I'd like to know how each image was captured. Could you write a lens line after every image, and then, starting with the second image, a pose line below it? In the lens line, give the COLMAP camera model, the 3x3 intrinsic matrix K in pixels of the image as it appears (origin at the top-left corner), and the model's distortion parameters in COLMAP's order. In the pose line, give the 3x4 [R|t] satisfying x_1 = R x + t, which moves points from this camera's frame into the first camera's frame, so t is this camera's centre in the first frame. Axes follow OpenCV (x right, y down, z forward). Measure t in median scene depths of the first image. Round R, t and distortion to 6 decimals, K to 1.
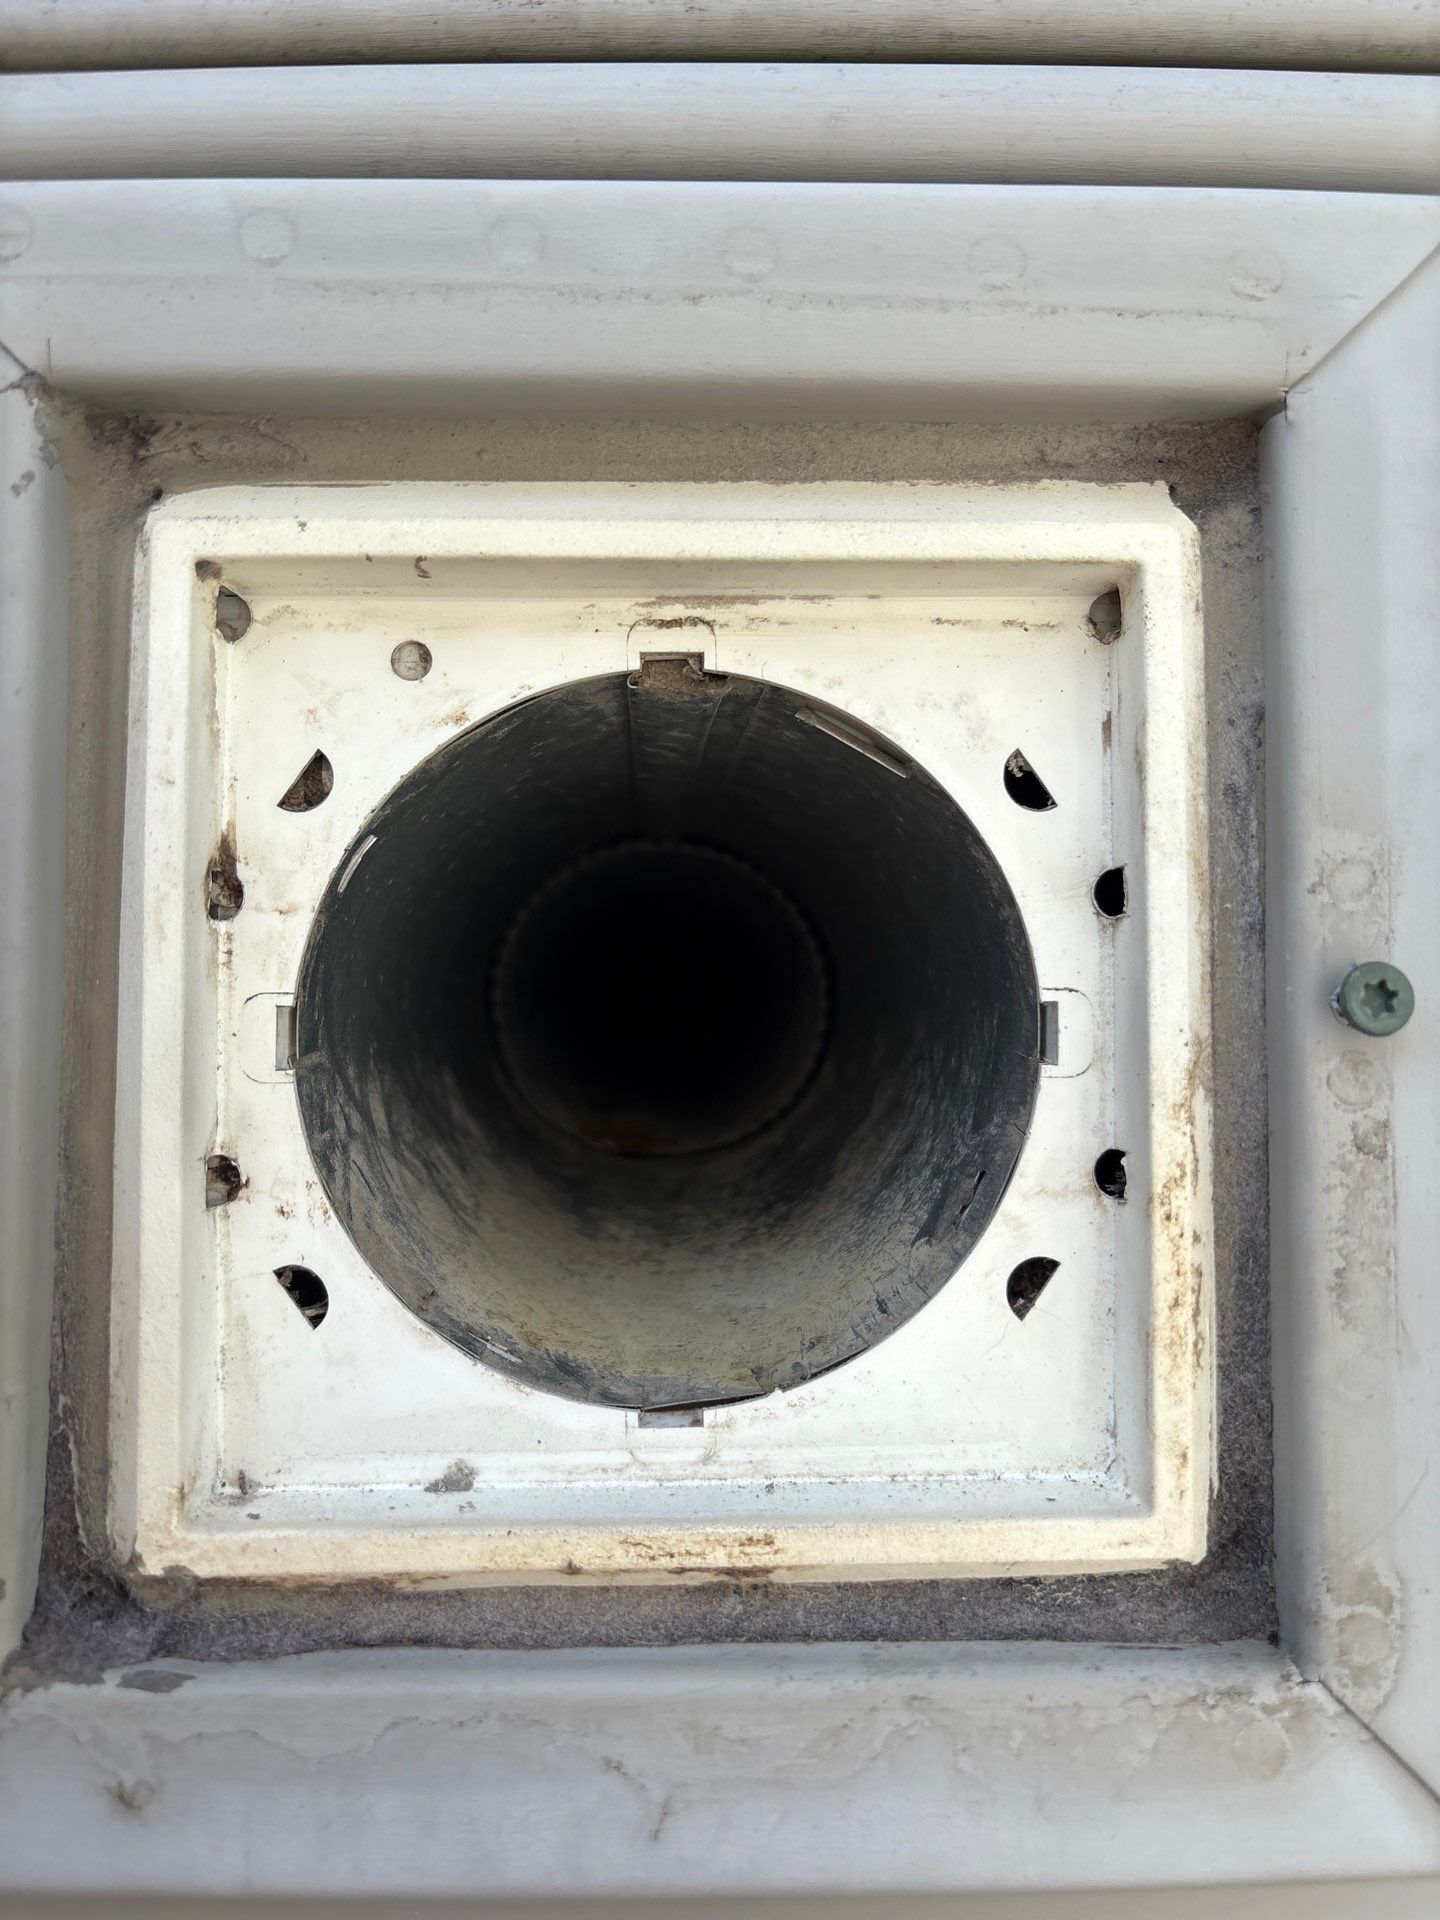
lens RADIAL K [[1470.0, 0, 723.9], [0, 1470.0, 957.0], [0, 0, 1]] dist [-0.083145, 0.129685]
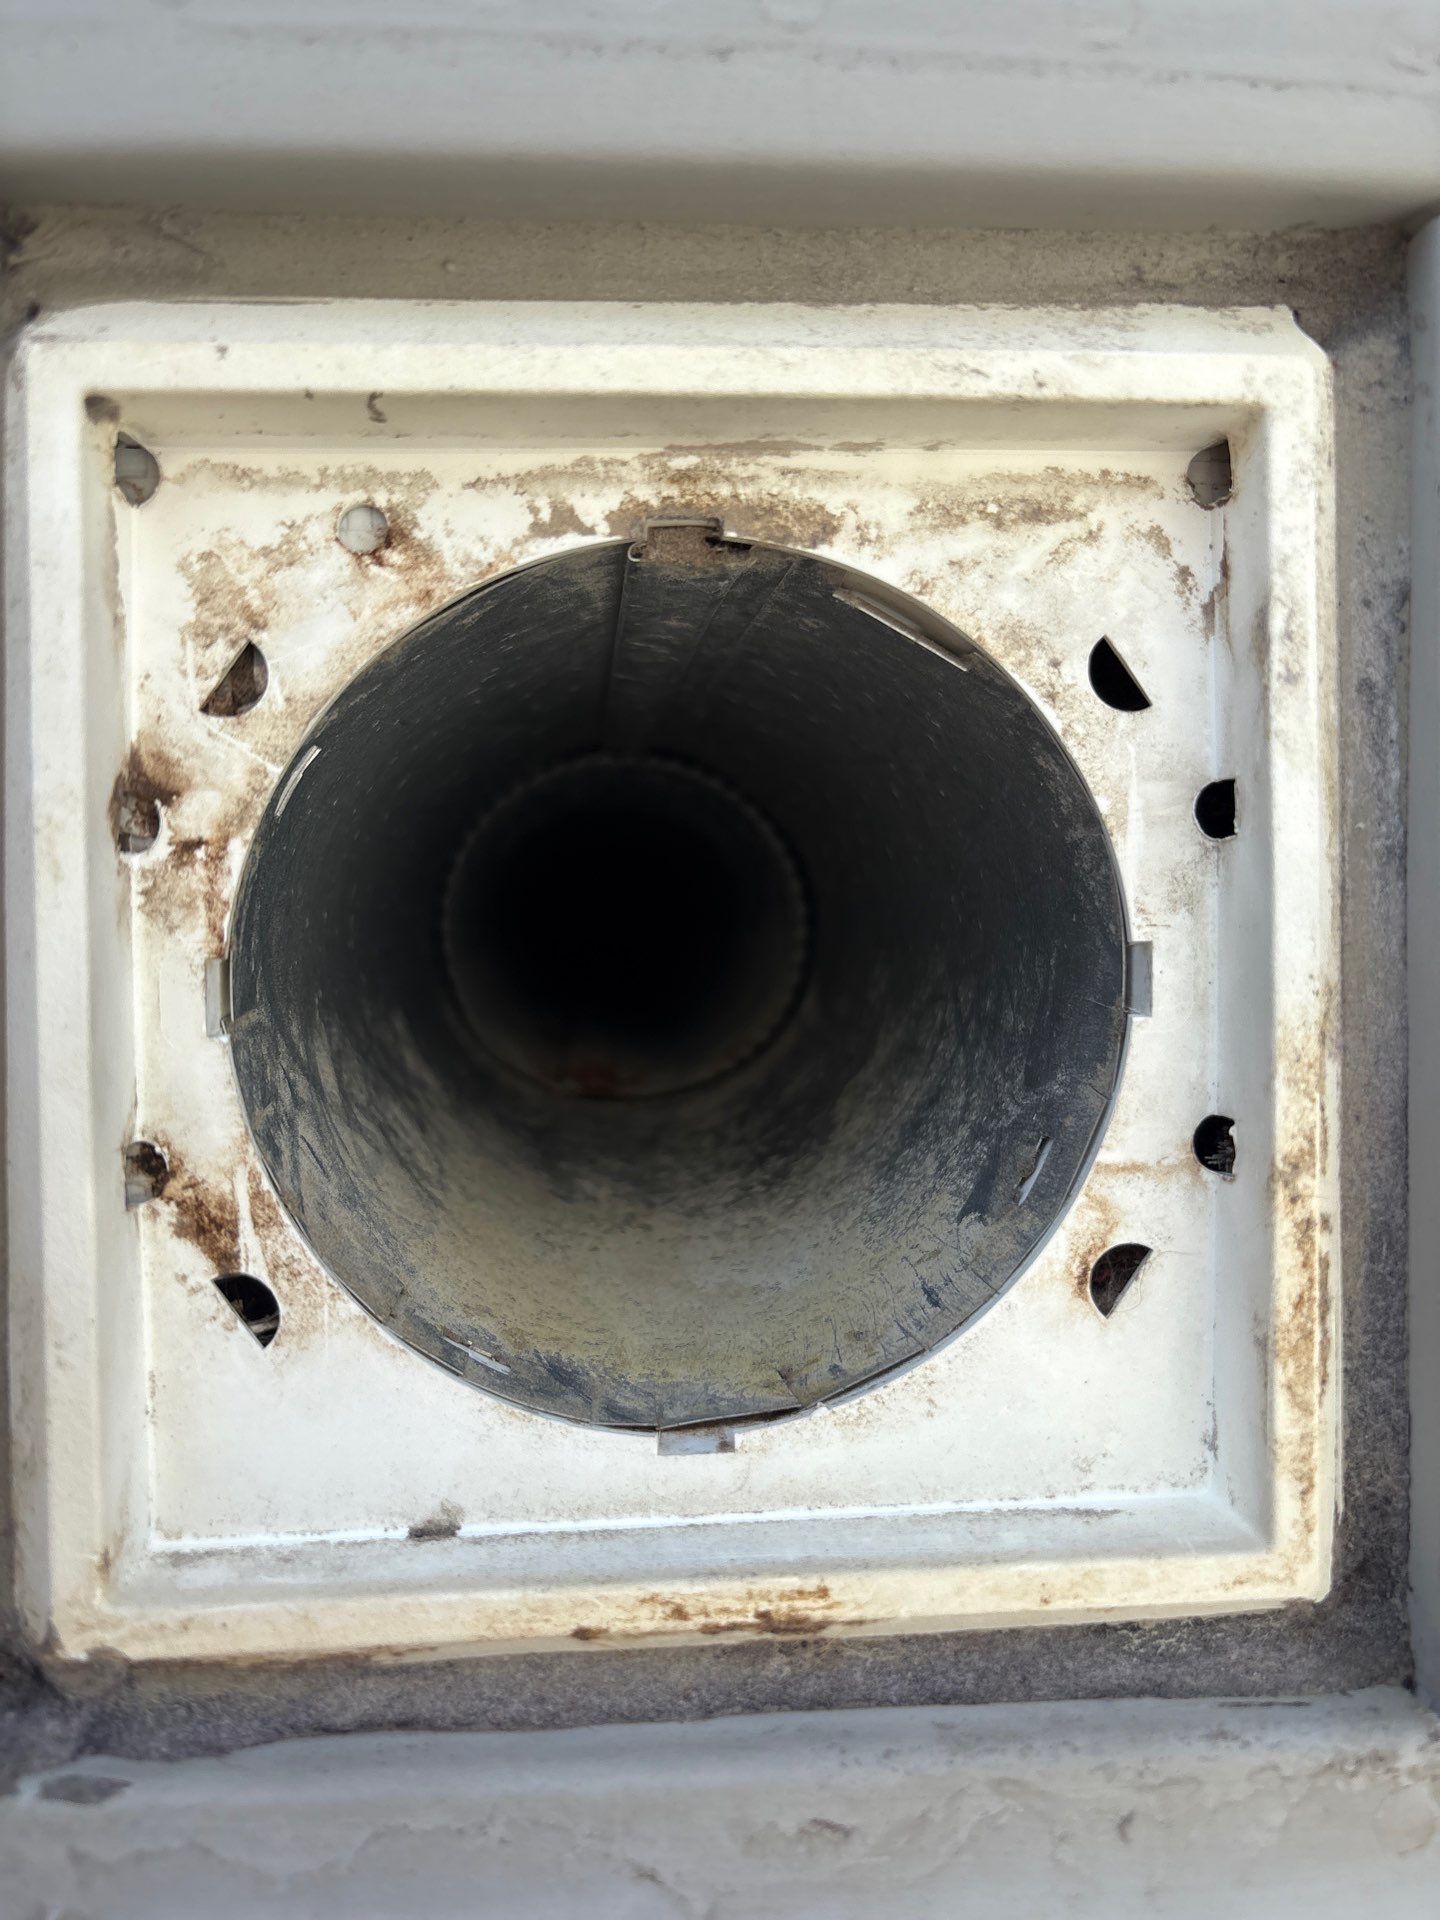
lens RADIAL K [[1492.8, 0, 720.0], [0, 1492.8, 960.0], [0, 0, 1]] dist [-0.025673, 0.011043]
pose [[0.999063, -0.011832, 0.041627, -0.057353], [0.009425, 0.998298, 0.057545, -0.010875], [-0.042237, -0.057099, 0.997475, 0.167019]]
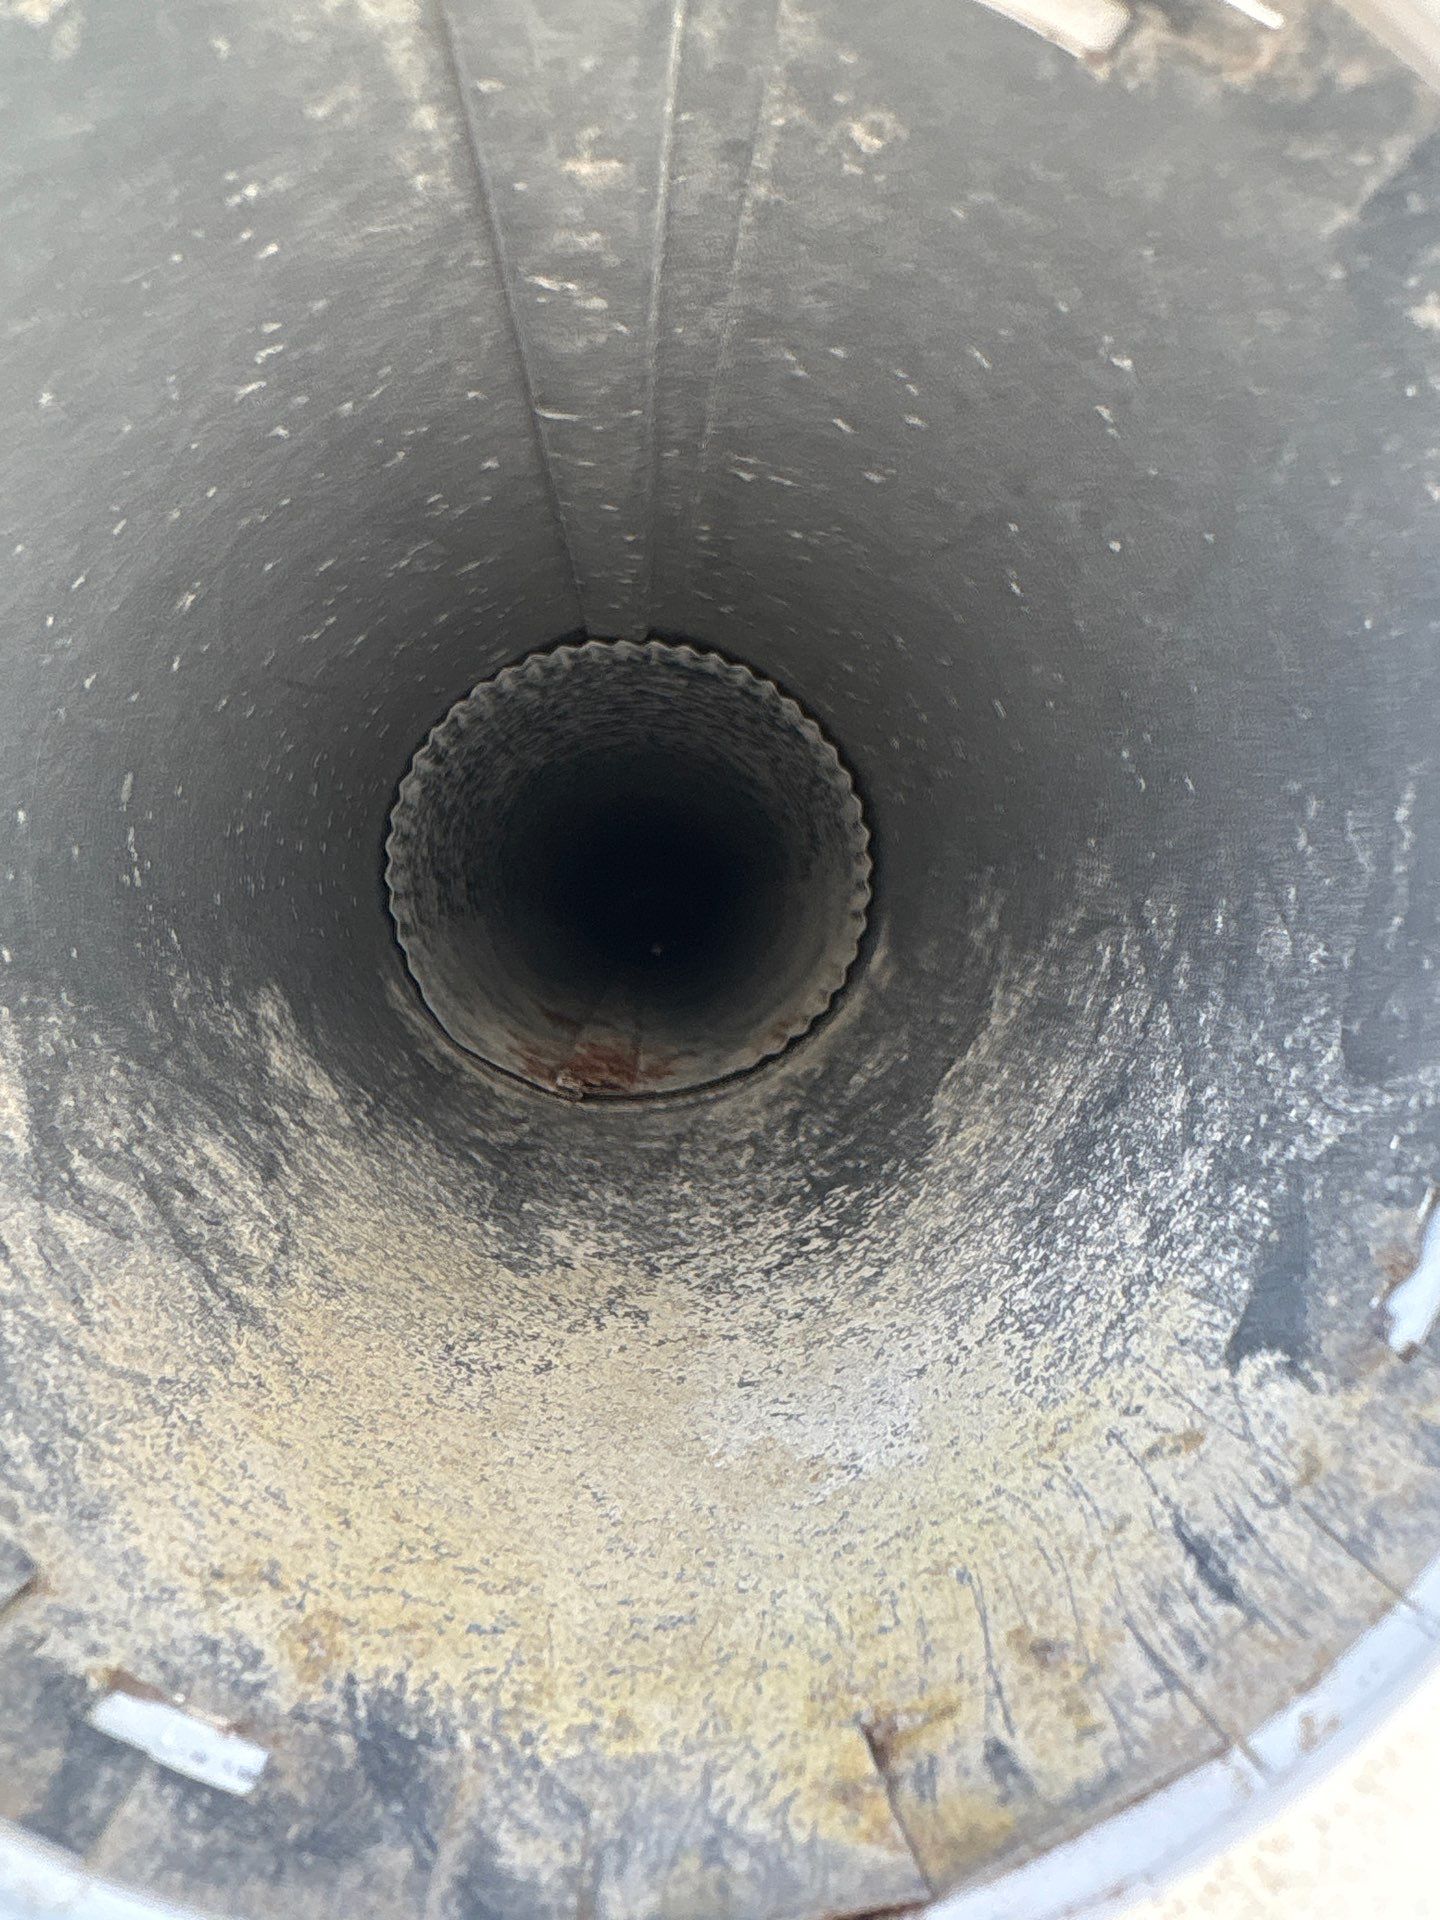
lens RADIAL K [[1515.9, 0, 720.0], [0, 1515.9, 960.0], [0, 0, 1]] dist [-0.000188, 0.008259]
pose [[0.998456, -0.055484, 0.002633, -0.011627], [0.055151, 0.995883, 0.071937, 0.055151], [-0.006614, -0.071680, 0.997406, 0.715907]]
